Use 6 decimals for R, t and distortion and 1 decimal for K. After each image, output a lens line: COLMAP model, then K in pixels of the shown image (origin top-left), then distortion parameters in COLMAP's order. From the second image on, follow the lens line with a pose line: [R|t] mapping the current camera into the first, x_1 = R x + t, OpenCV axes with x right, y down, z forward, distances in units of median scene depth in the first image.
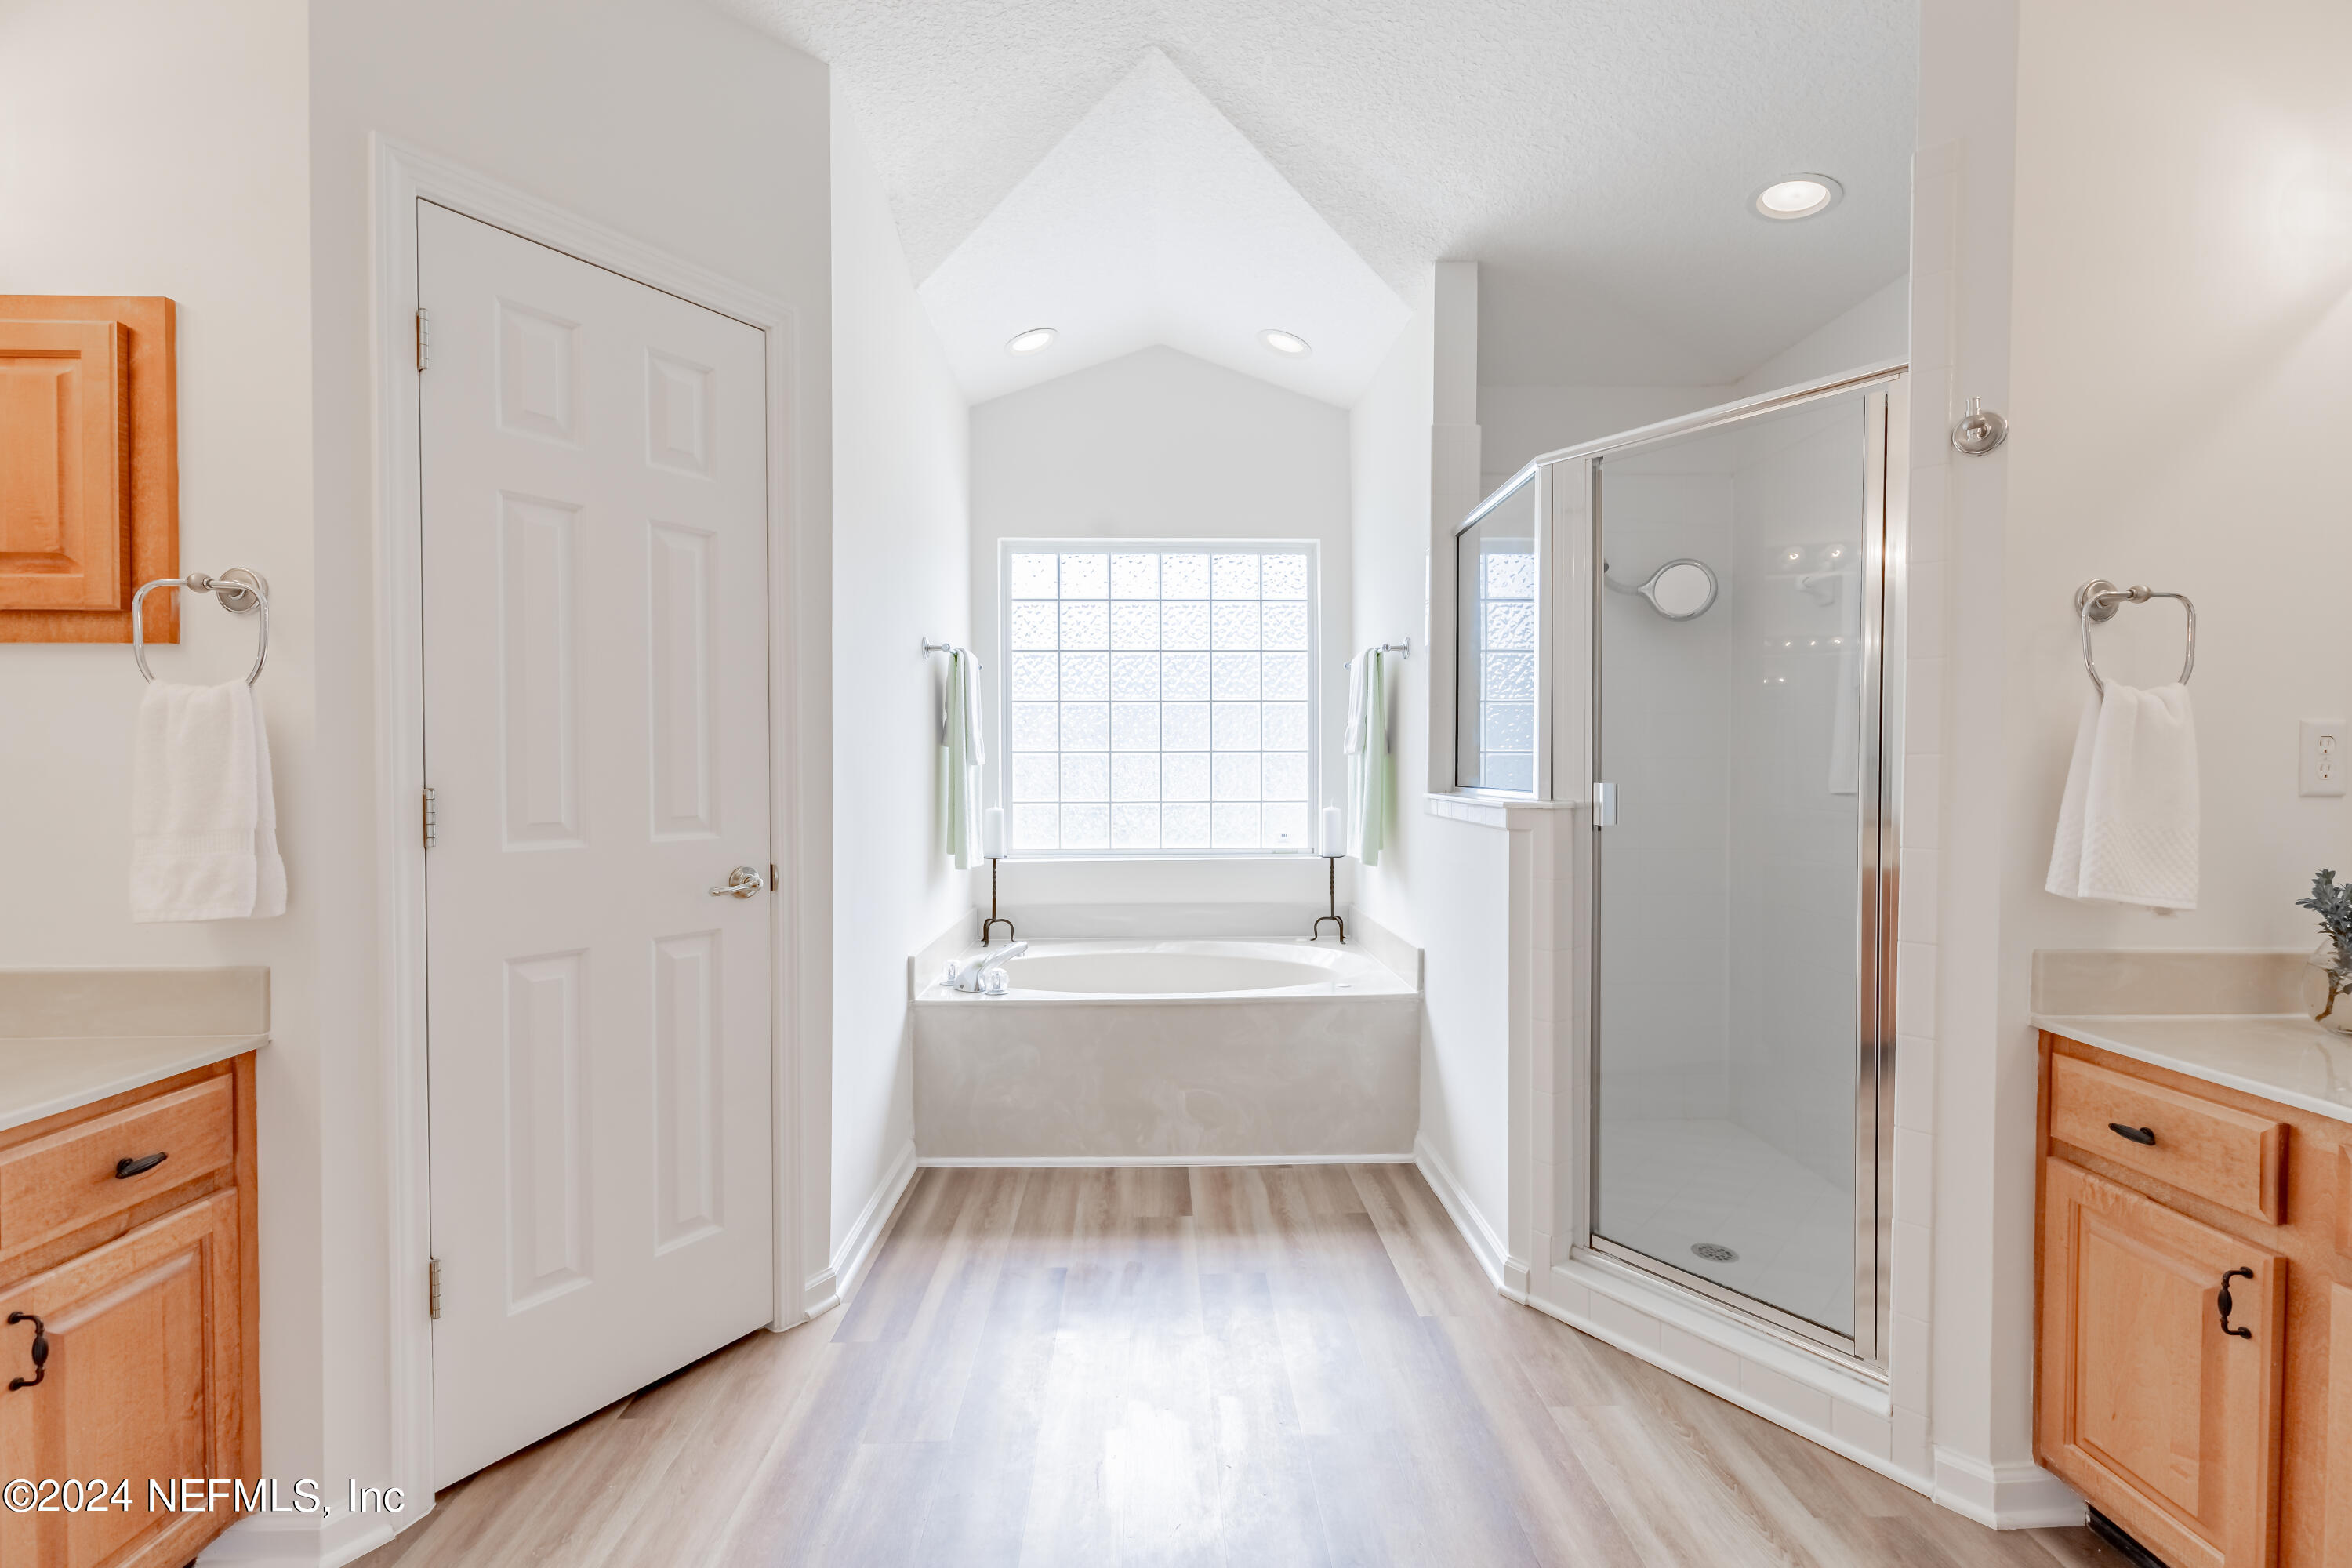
lens RADIAL K [[1060.4, 0, 1181.4], [0, 1060.4, 777.2], [0, 0, 1]] dist [0.001177, 0.000402]
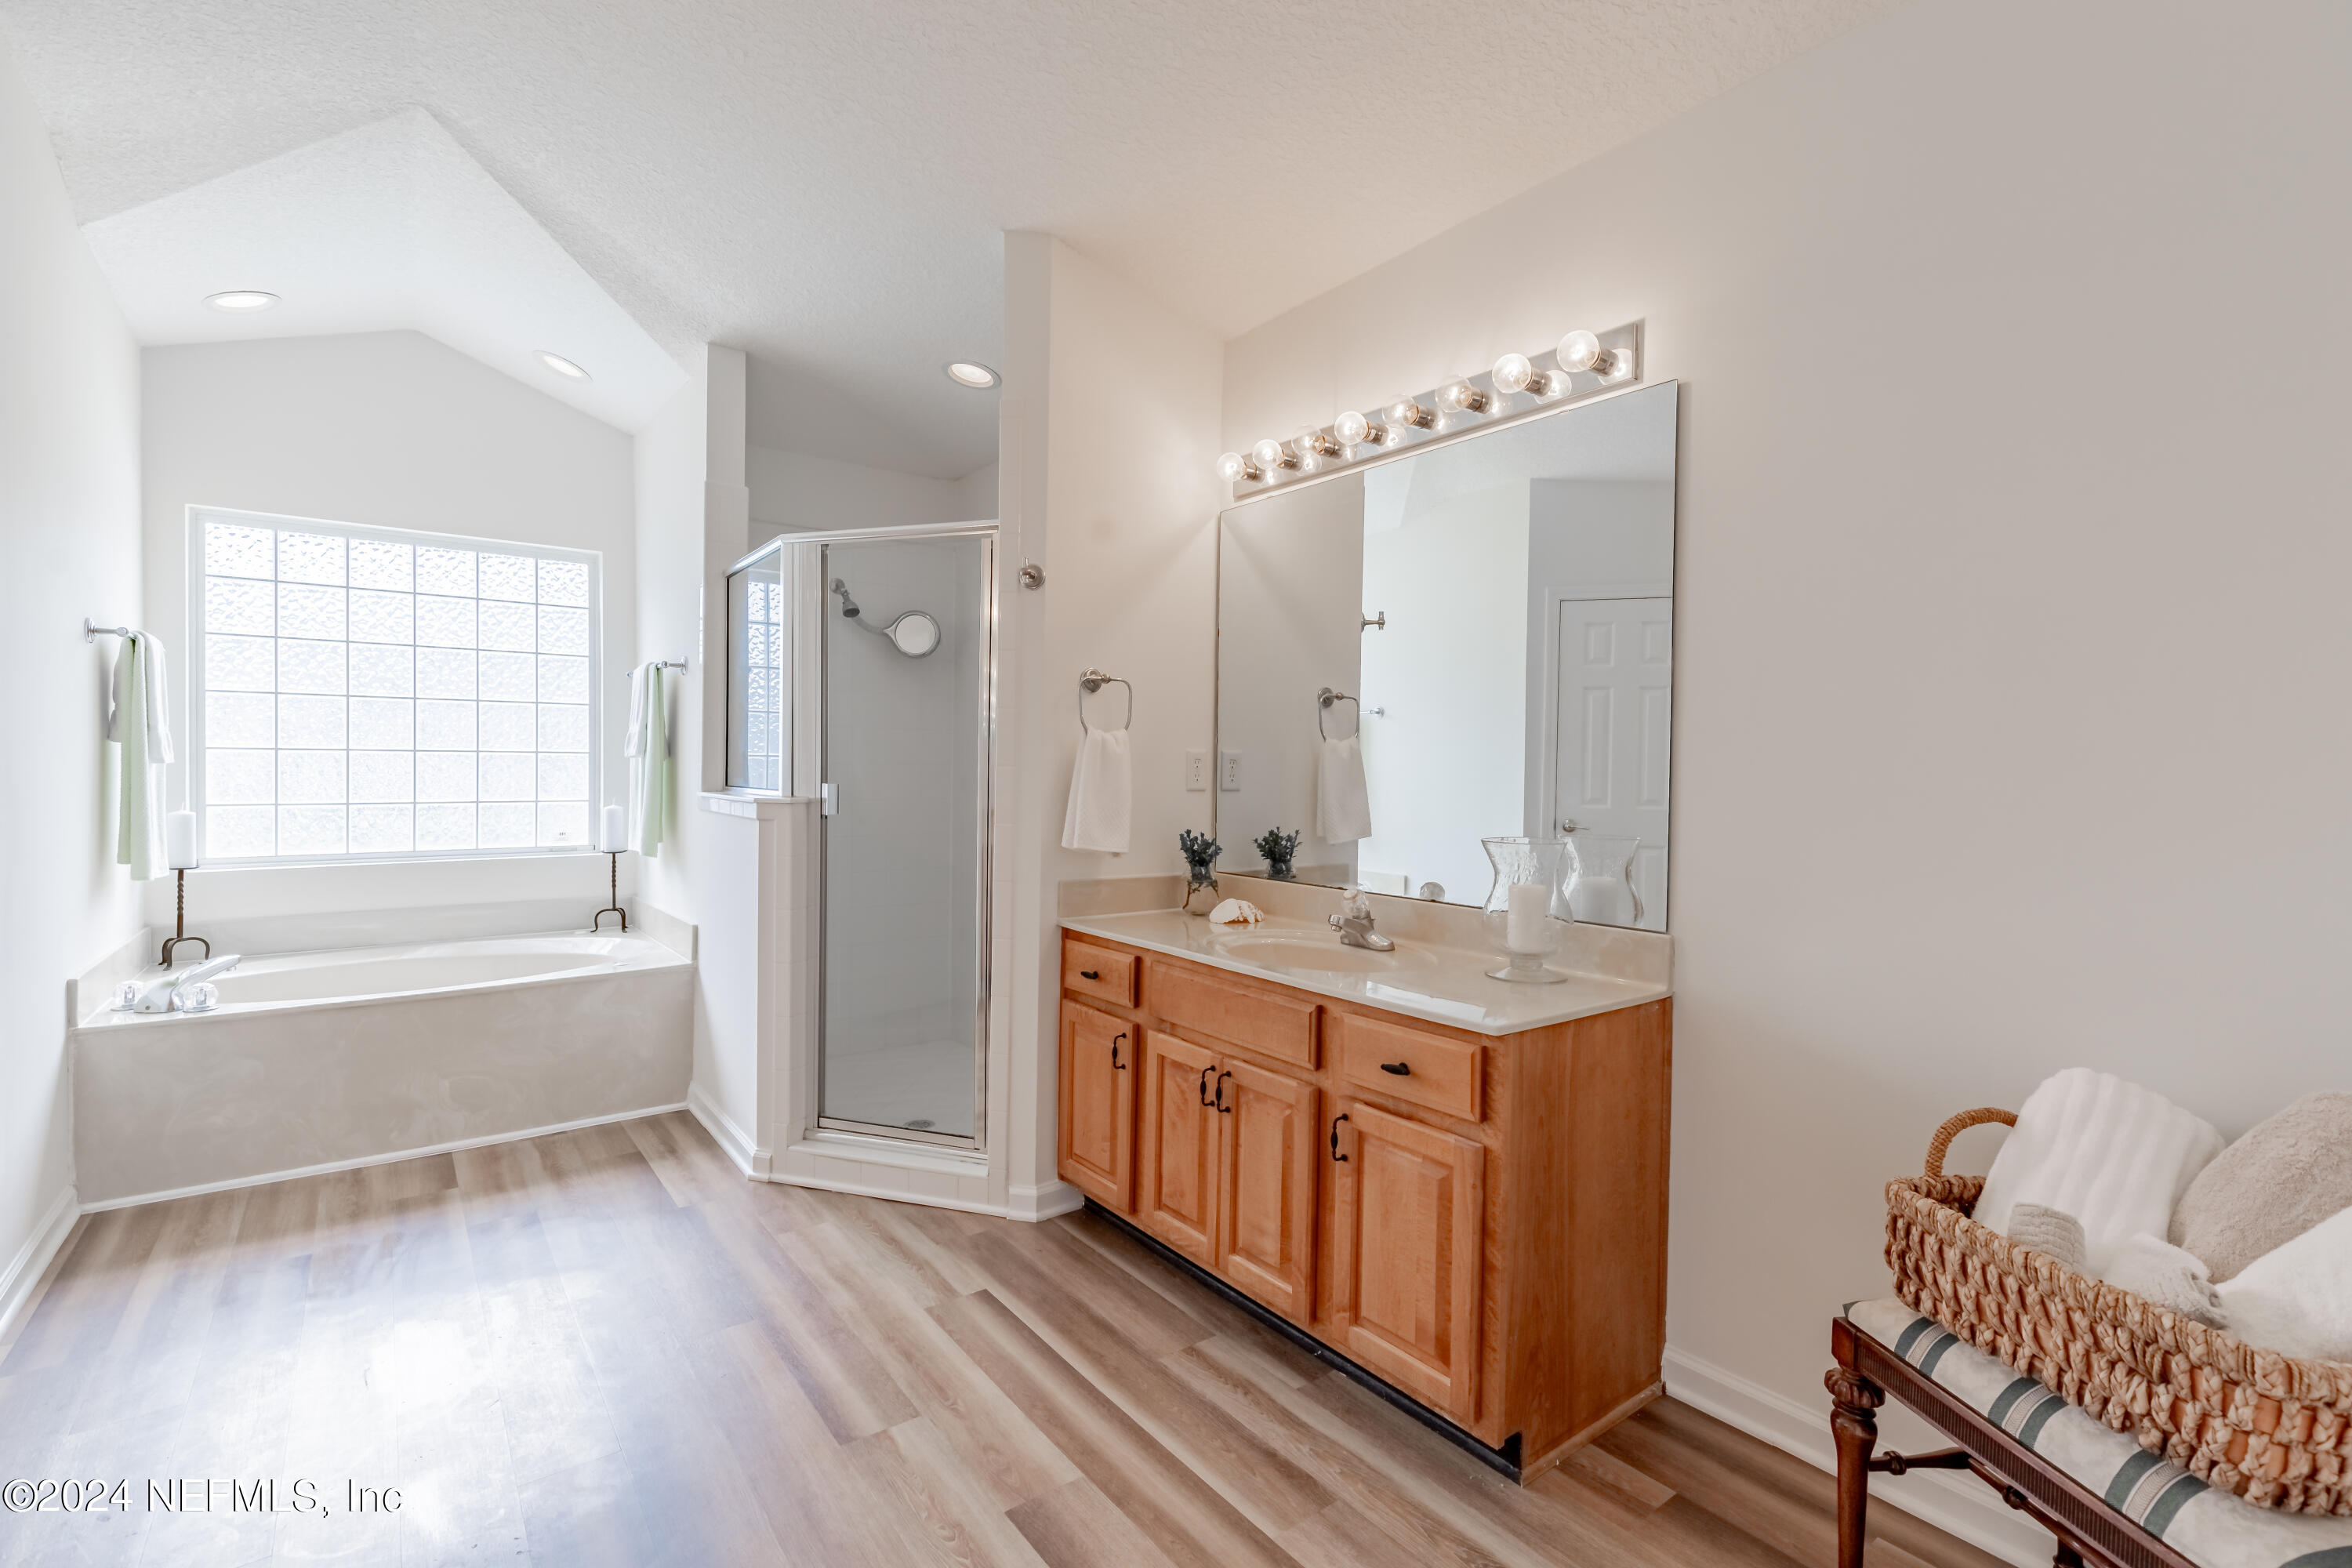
lens RADIAL K [[1060.4, 0, 1187.5], [0, 1060.4, 777.0], [0, 0, 1]] dist [0.001177, 0.000402]
pose [[0.812624, 0.002384, 0.582784, -0.016852], [-0.003313, 0.999994, 0.000529, -0.004221], [-0.582779, -0.002361, 0.812627, -0.305032]]
